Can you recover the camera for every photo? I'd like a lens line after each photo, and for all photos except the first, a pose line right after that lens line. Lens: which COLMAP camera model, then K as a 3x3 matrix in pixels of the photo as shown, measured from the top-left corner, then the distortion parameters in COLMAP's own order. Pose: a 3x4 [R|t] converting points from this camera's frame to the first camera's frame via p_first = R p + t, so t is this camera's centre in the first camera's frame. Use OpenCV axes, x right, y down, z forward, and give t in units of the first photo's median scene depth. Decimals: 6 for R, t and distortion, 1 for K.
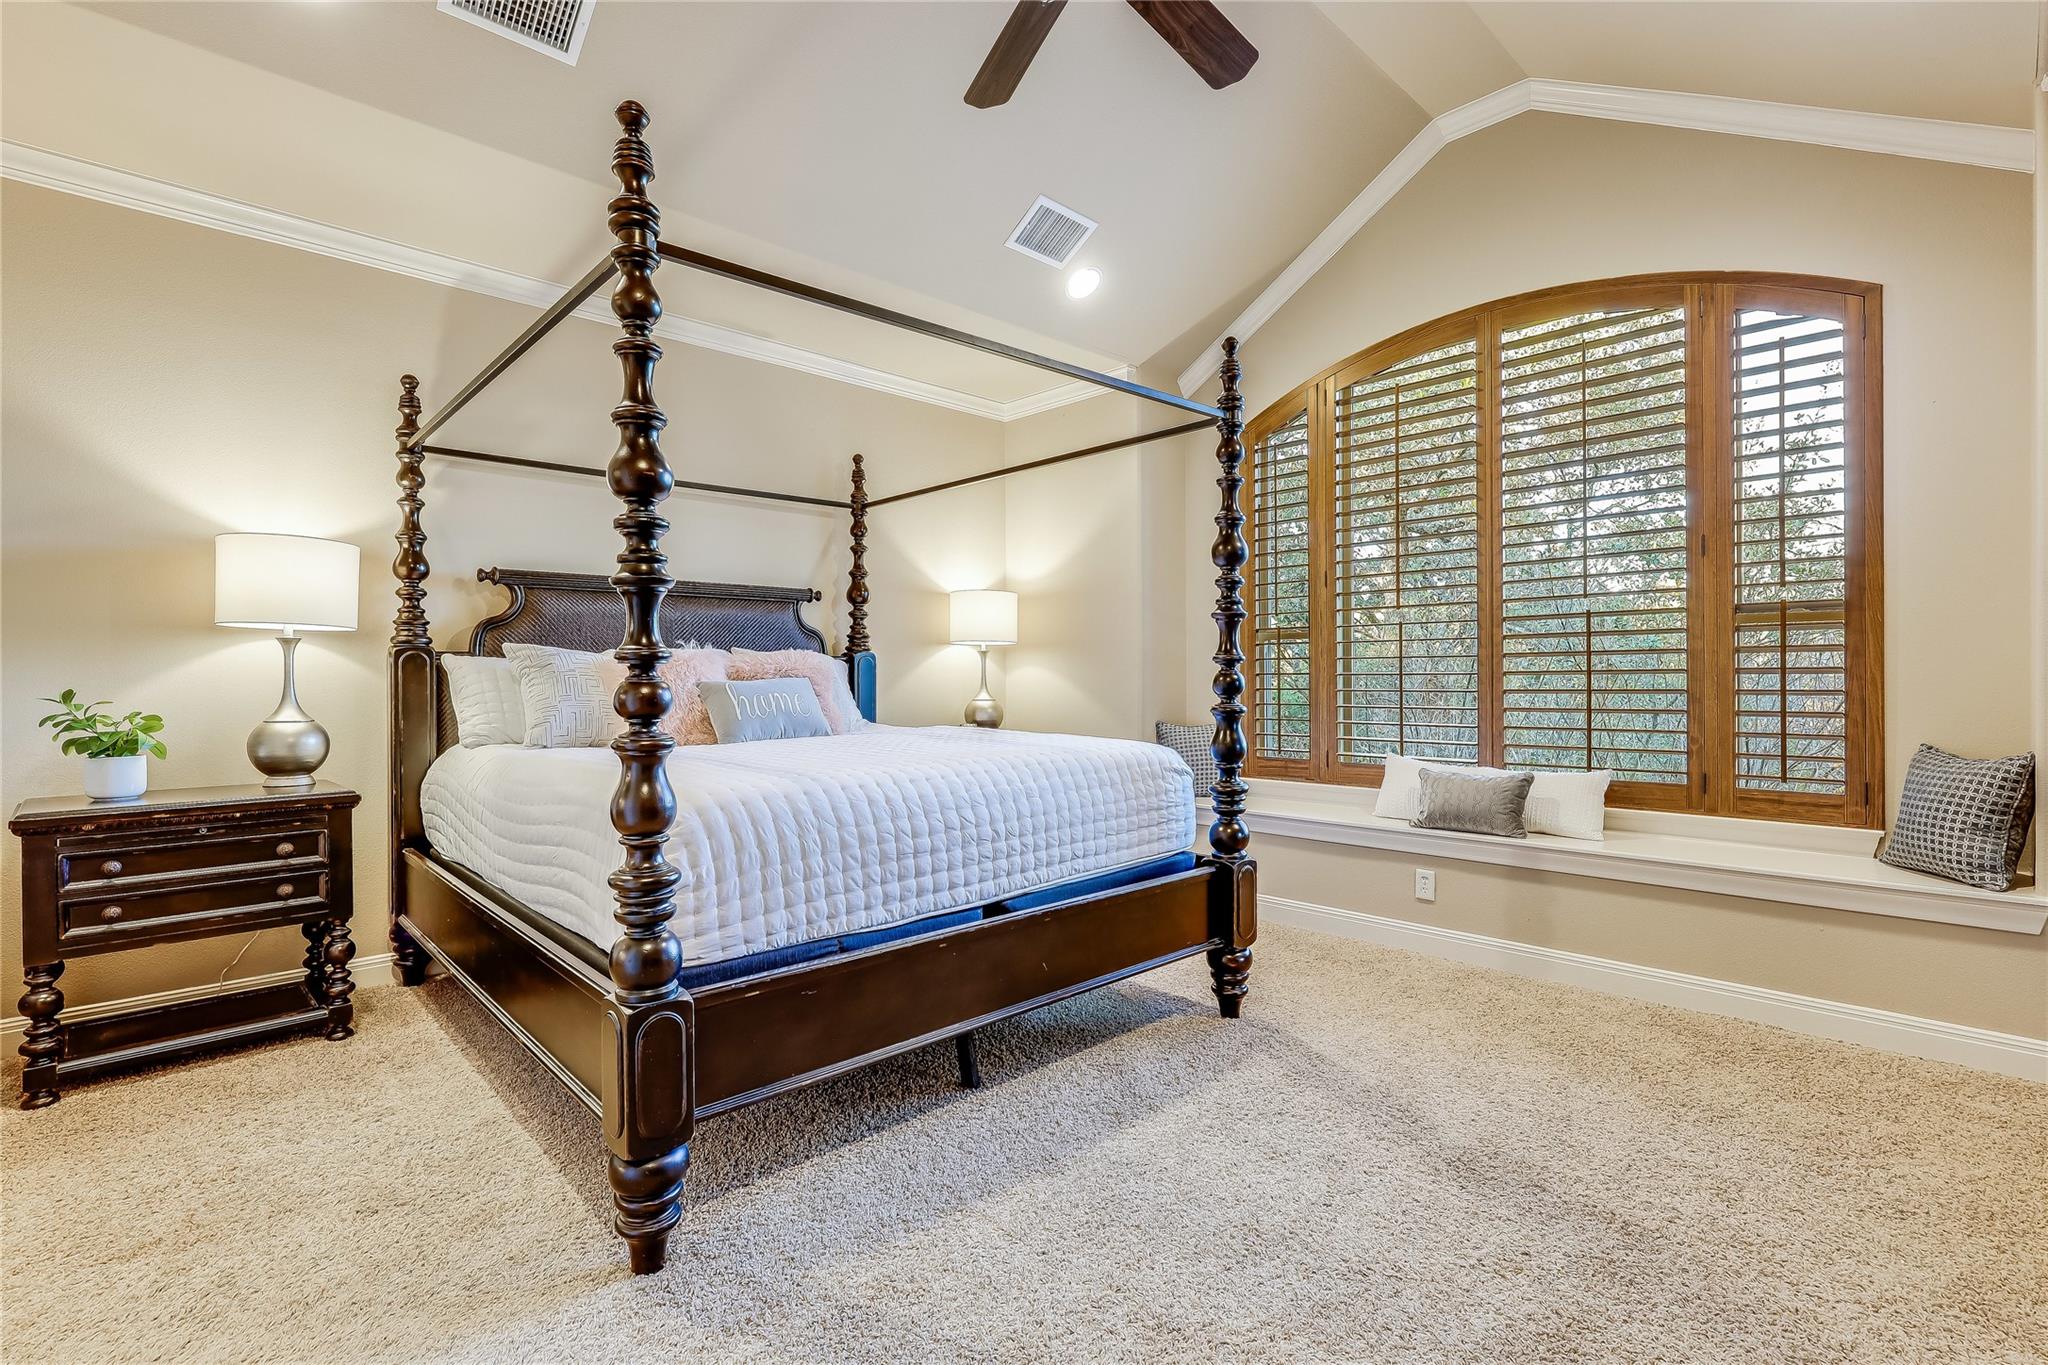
lens RADIAL K [[920.4, 0, 1024.0], [0, 920.4, 682.5], [0, 0, 1]] dist [0.001779, 0.000437]
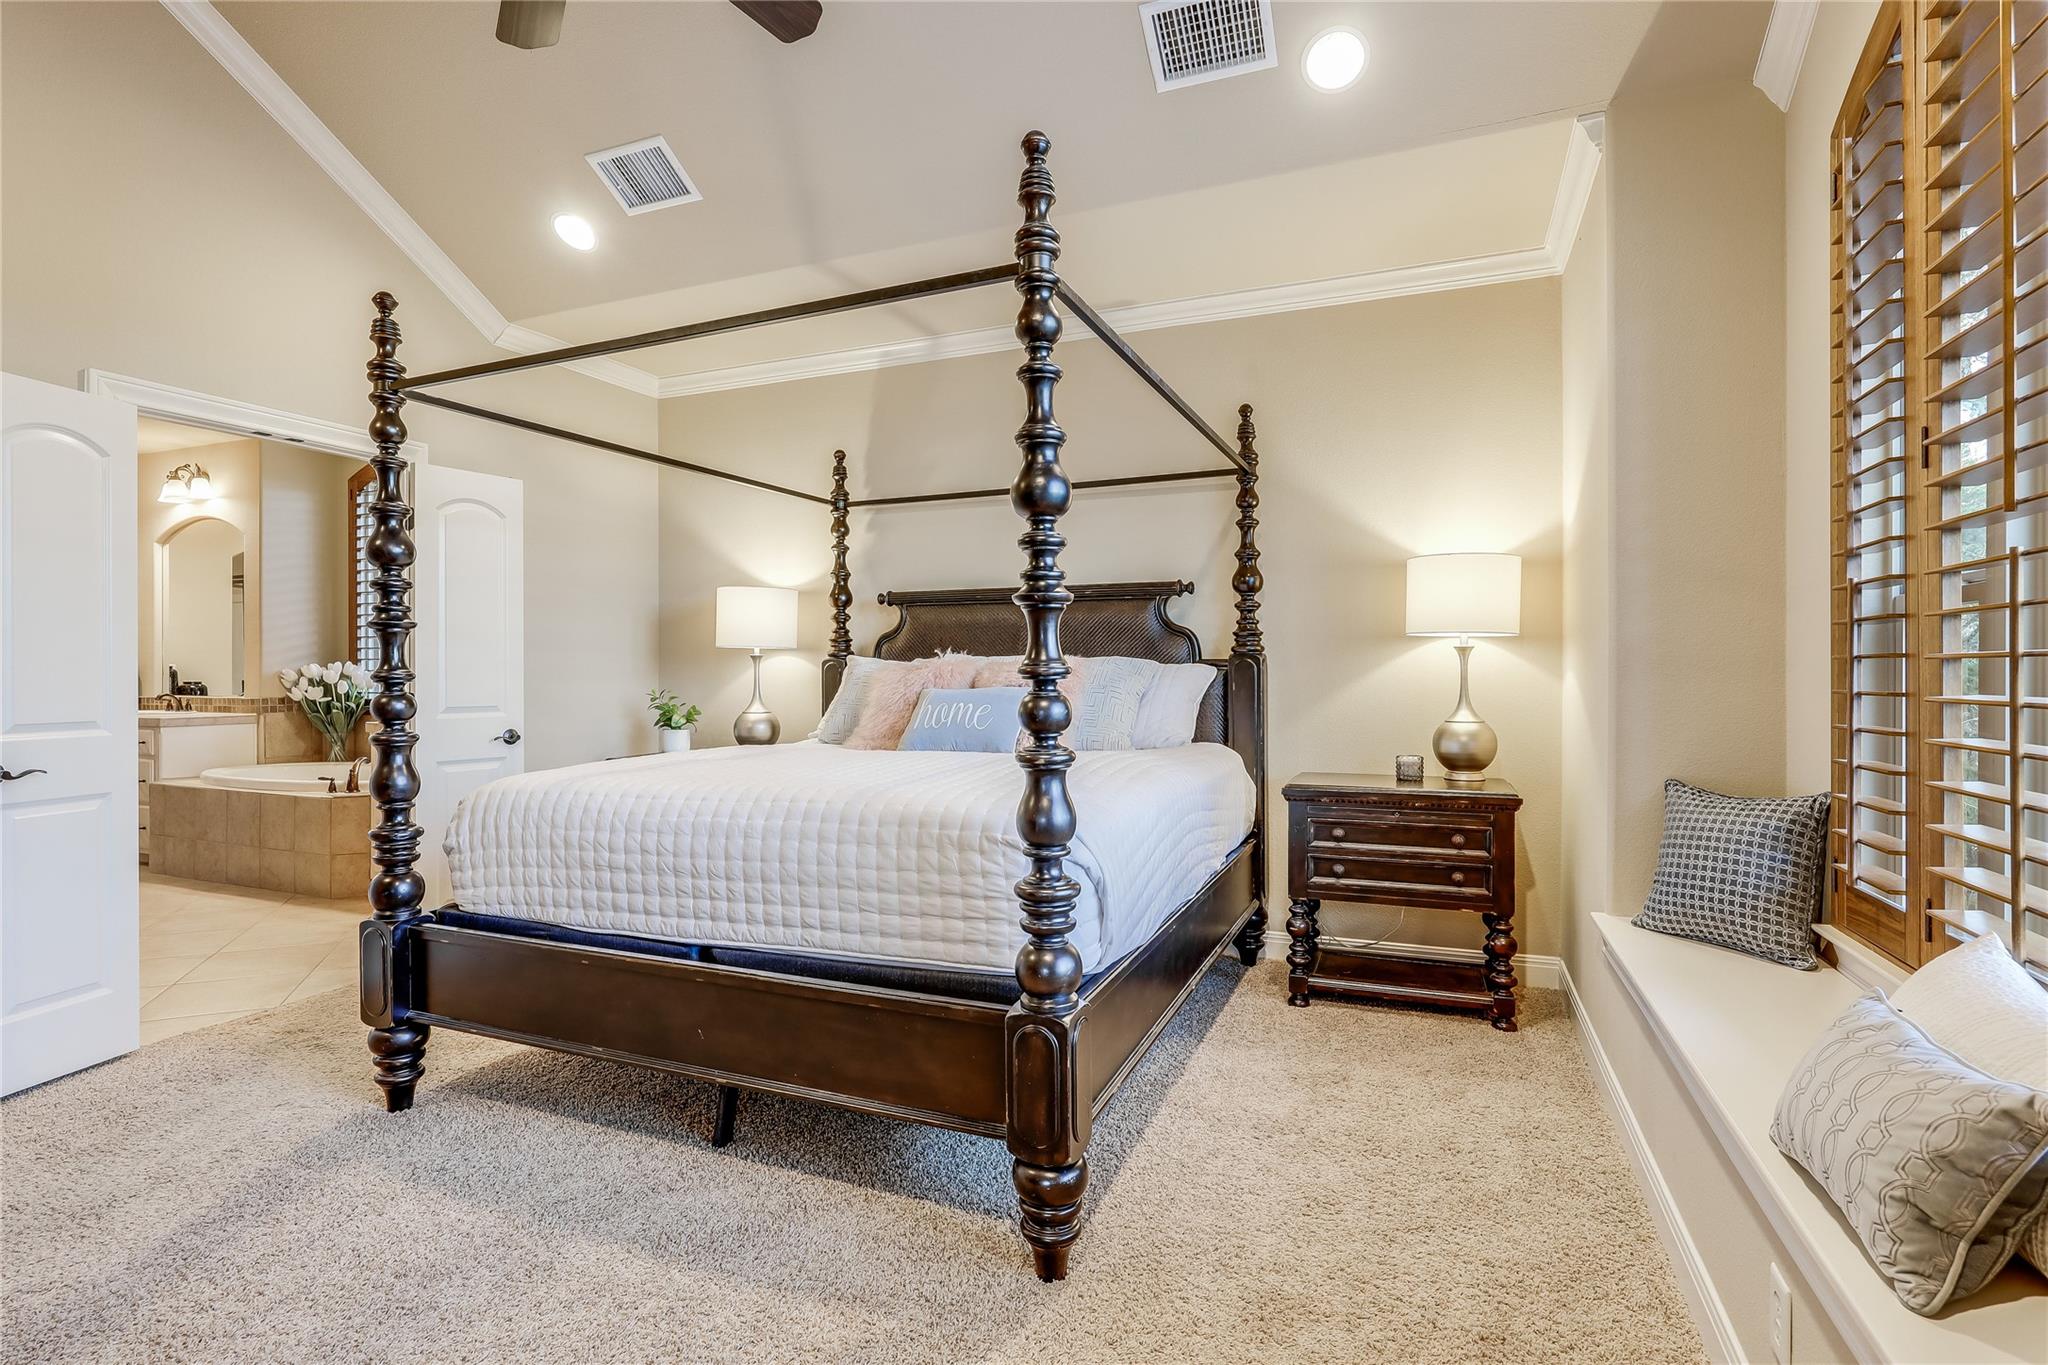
lens RADIAL K [[998.3, 0, 1024.0], [0, 998.3, 682.5], [0, 0, 1]] dist [-0.013706, 0.000560]
pose [[0.411417, 0.005448, -0.911431, 0.538909], [-0.008101, 0.999964, 0.002320, -0.009664], [0.911411, 0.006429, 0.411446, 0.496870]]
